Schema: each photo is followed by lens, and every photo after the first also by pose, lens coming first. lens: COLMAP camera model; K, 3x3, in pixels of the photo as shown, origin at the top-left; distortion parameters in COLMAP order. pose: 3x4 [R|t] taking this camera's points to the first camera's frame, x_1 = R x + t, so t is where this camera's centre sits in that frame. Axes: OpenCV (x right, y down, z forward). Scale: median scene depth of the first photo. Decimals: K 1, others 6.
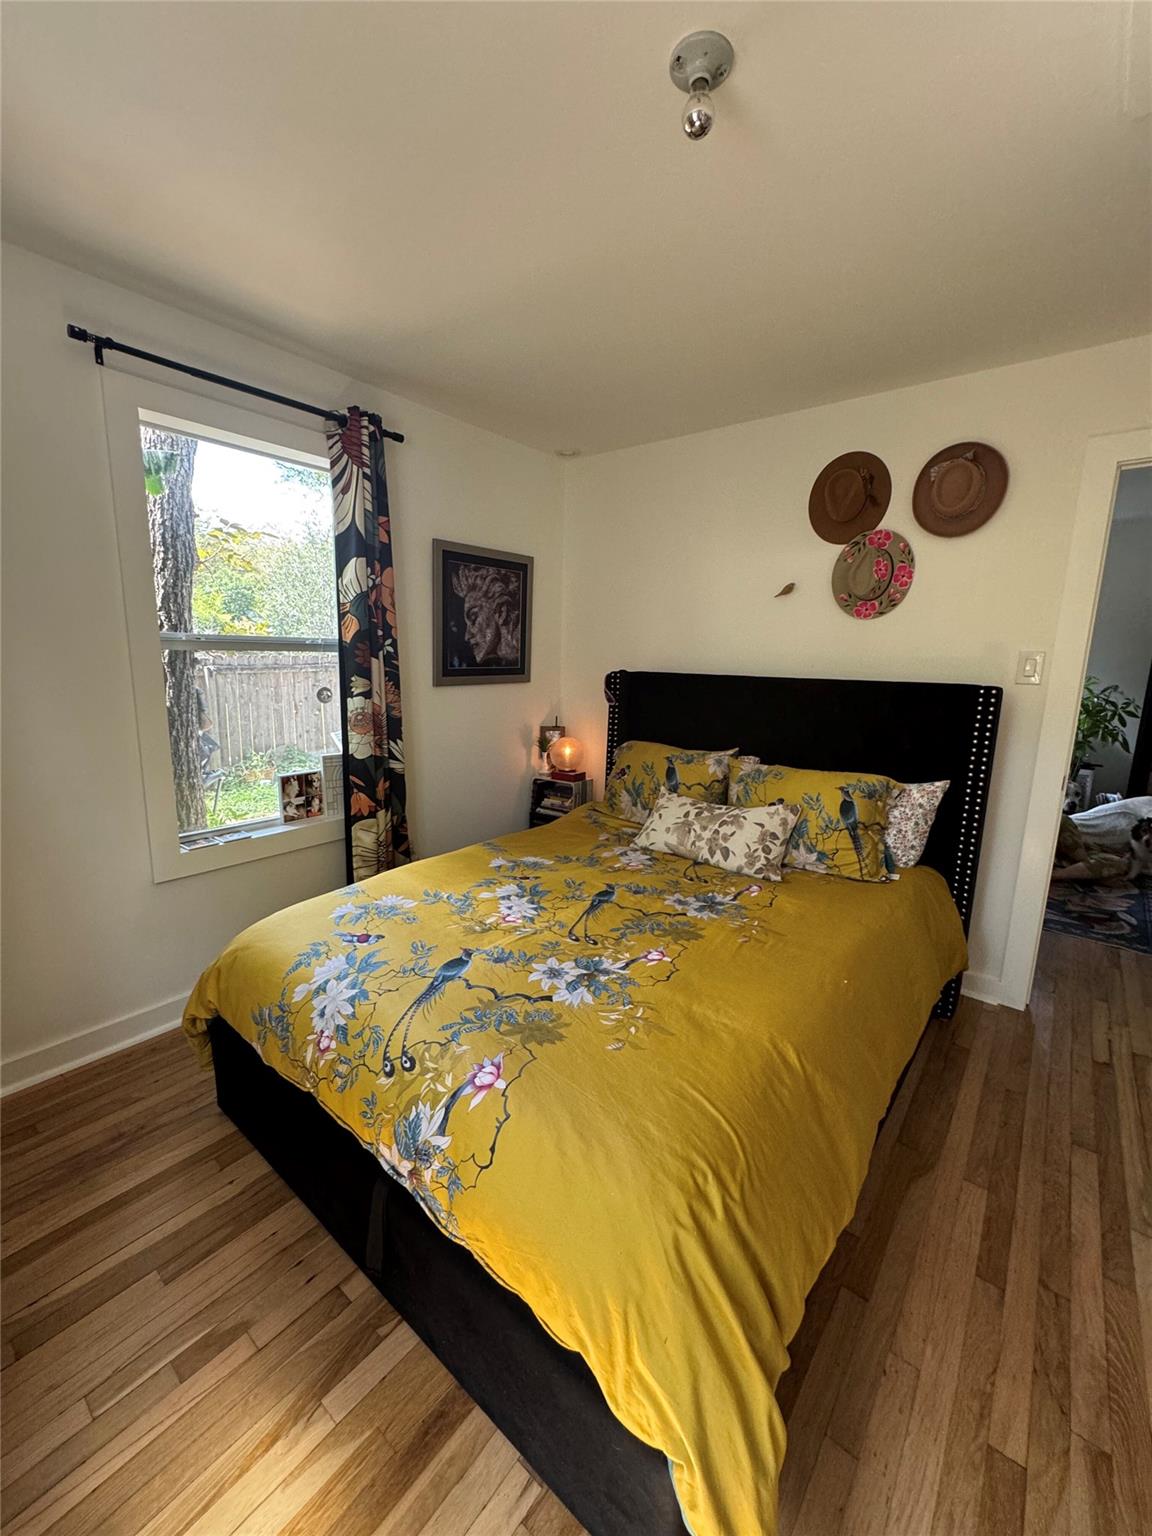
lens RADIAL K [[616.9, 0, 575.6], [0, 616.9, 768.9], [0, 0, 1]] dist [-0.006678, 0.001353]
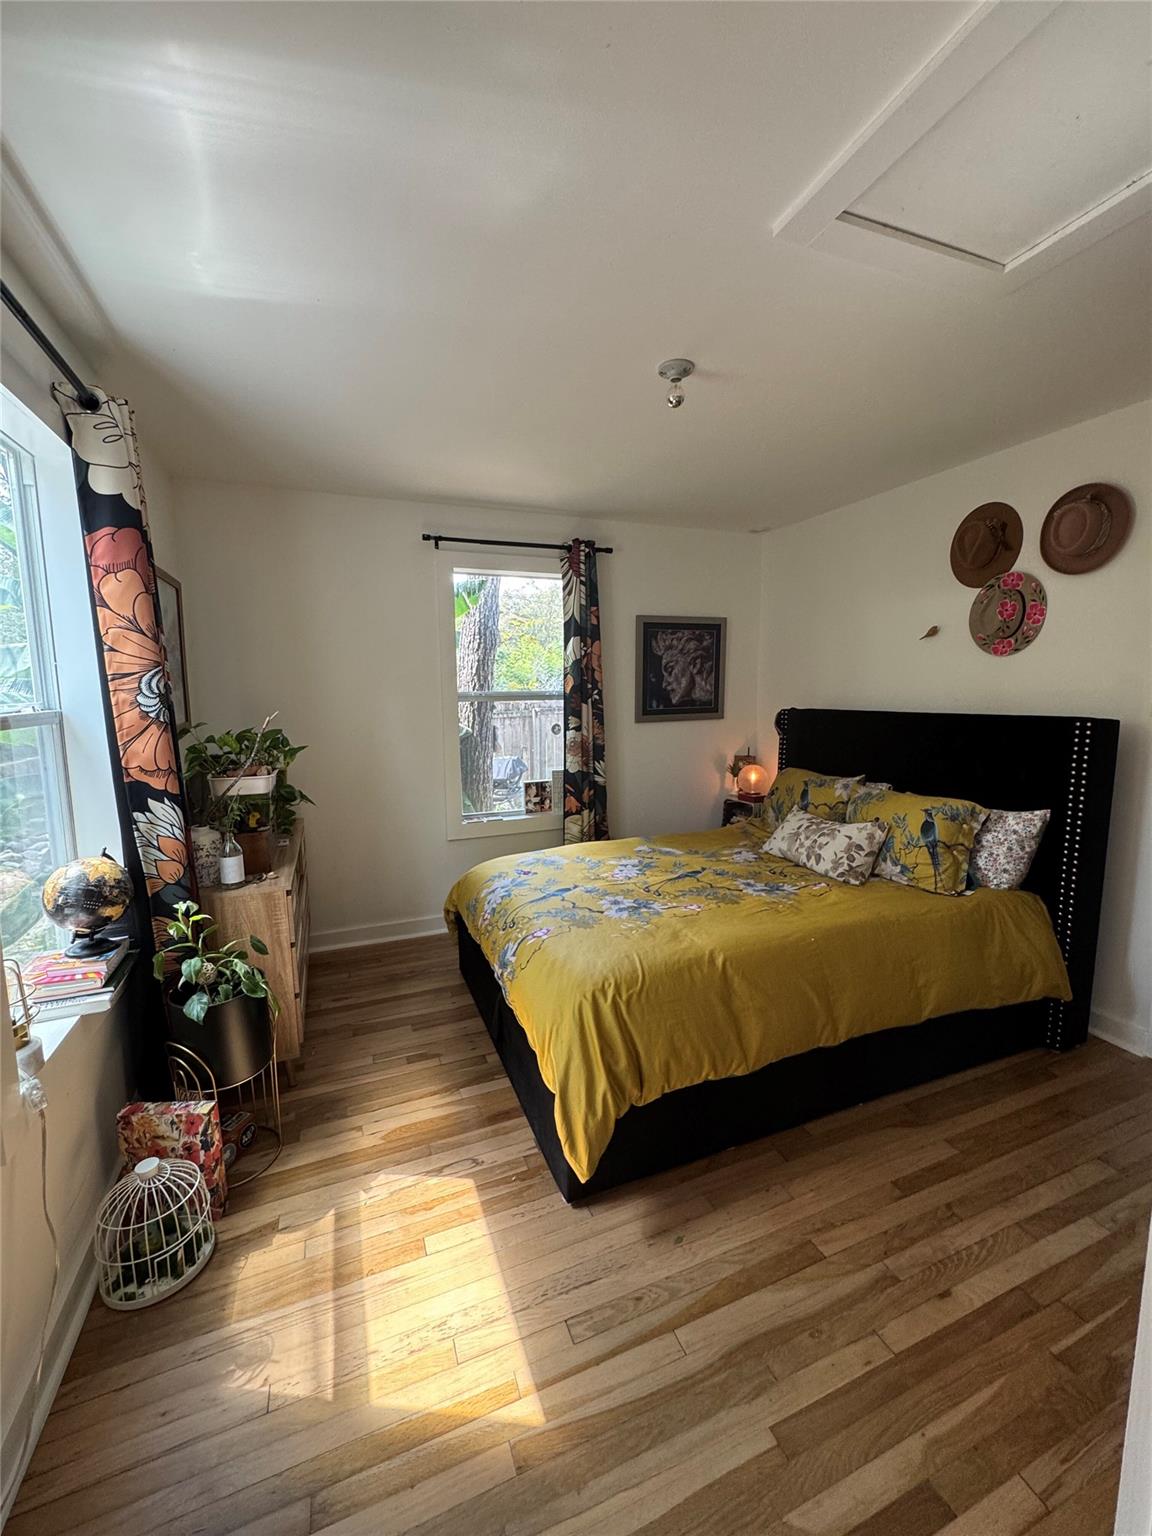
lens RADIAL K [[616.9, 0, 575.2], [0, 616.9, 768.4], [0, 0, 1]] dist [-0.006678, 0.001353]
pose [[0.870544, 0.029536, -0.491204, 0.431420], [-0.058496, 0.997331, -0.043701, 0.042647], [0.488602, 0.066778, 0.869948, -0.302621]]
